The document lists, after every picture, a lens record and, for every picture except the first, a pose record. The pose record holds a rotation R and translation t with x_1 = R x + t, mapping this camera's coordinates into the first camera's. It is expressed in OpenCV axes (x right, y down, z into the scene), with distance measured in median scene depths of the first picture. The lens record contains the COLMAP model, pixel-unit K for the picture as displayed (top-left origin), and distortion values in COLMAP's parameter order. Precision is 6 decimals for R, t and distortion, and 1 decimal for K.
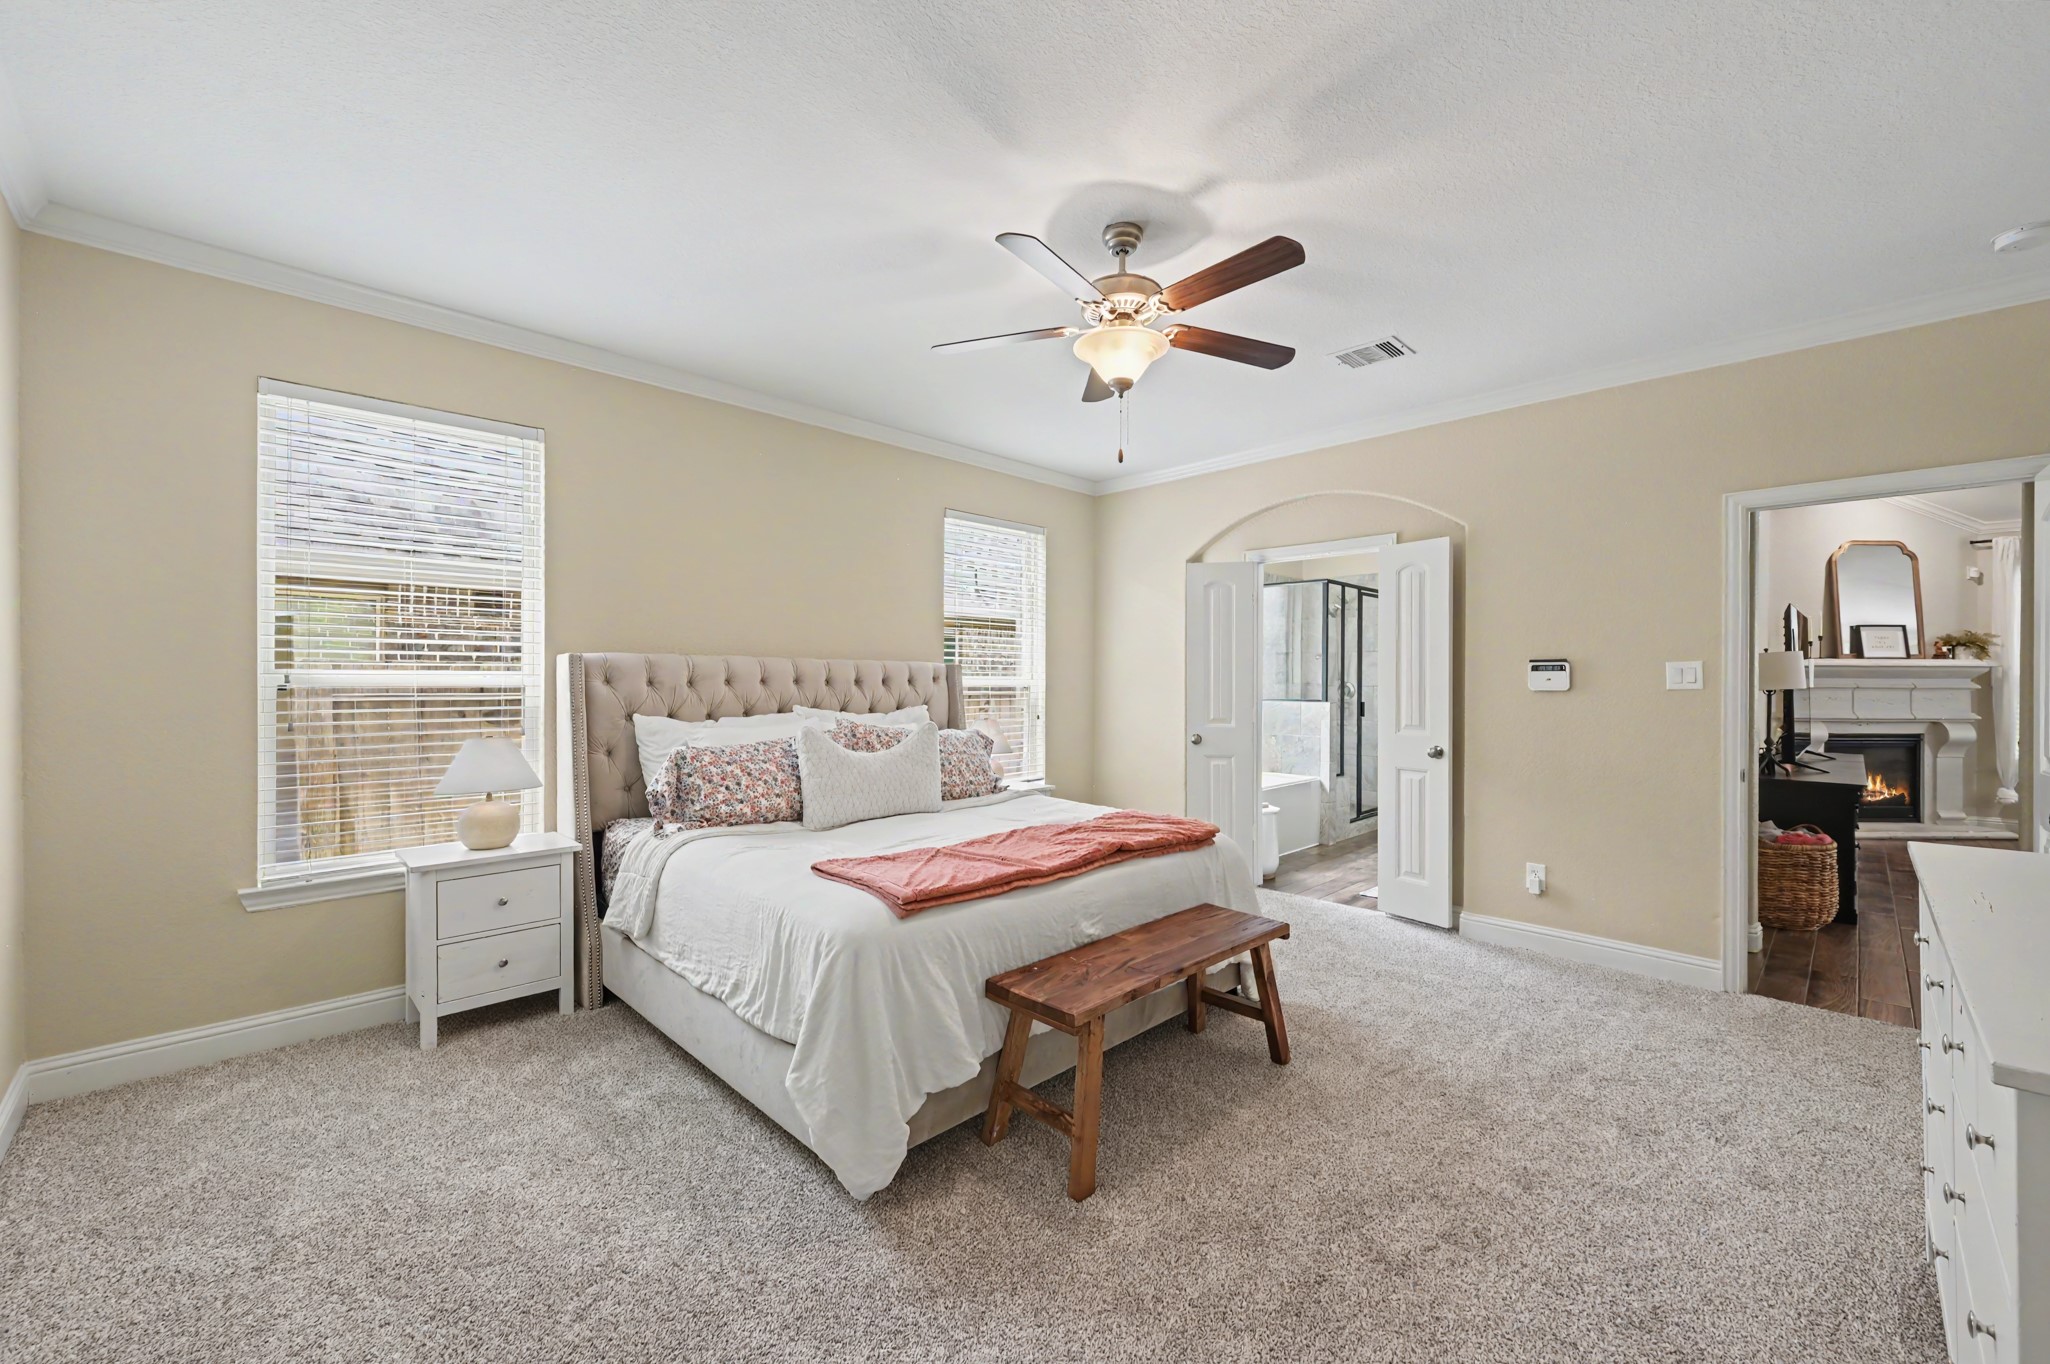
lens RADIAL K [[817.2, 0, 1025.9], [0, 817.2, 680.4], [0, 0, 1]] dist [0.000345, 0.000415]
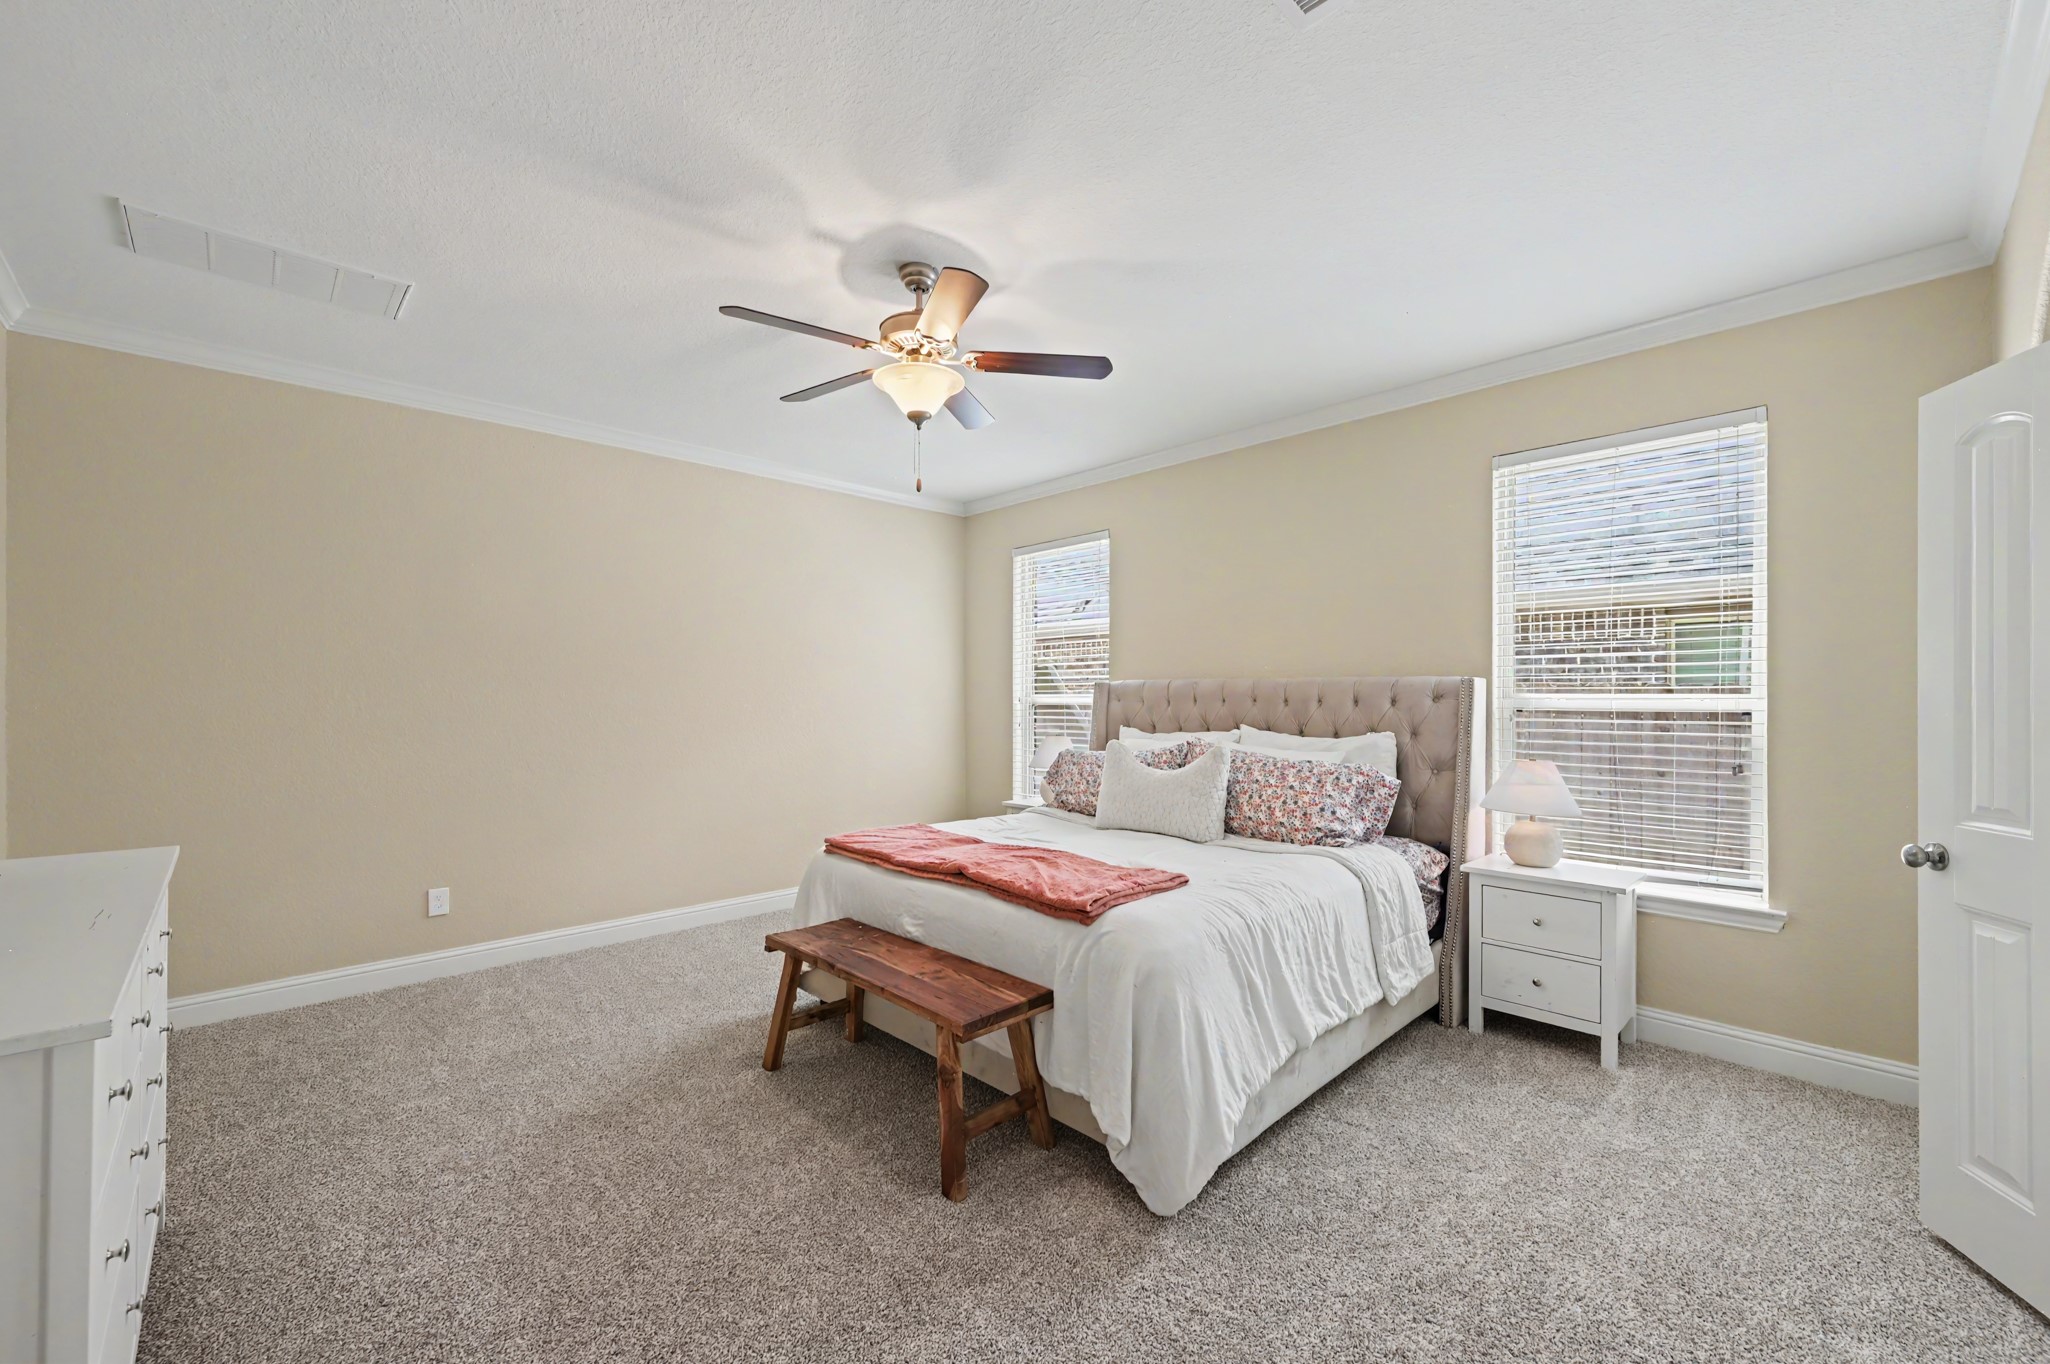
lens RADIAL K [[817.2, 0, 1028.1], [0, 817.2, 696.2], [0, 0, 1]] dist [0.000345, 0.000415]
pose [[0.000235, -0.007359, -0.999973, 0.774151], [-0.003108, 0.999968, -0.007359, 0.001875], [0.999995, 0.003110, 0.000212, 0.761198]]
